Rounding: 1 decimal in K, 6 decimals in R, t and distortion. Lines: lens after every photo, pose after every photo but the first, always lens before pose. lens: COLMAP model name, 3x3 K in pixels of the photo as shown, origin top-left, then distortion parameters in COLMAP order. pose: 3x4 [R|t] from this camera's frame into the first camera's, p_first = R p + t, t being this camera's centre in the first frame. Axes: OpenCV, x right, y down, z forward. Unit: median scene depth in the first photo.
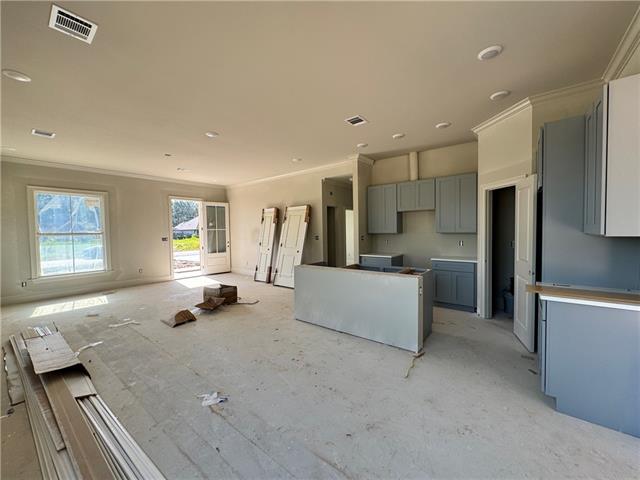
lens RADIAL K [[255.5, 0, 321.7], [0, 255.5, 238.4], [0, 0, 1]] dist [-0.000267, 0.000213]
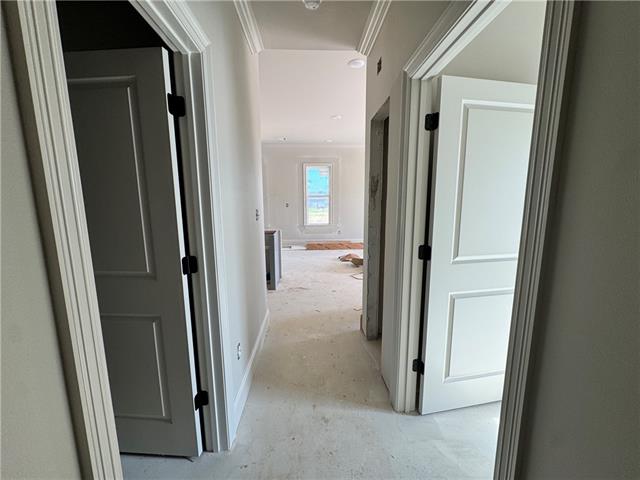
lens RADIAL K [[255.5, 0, 319.1], [0, 255.5, 235.0], [0, 0, 1]] dist [-0.000267, 0.000213]
pose [[-0.753984, 0.108409, -0.647886, 0.496451], [-0.000026, 0.986283, 0.165062, -0.051878], [0.656893, 0.124471, -0.743639, 1.964490]]
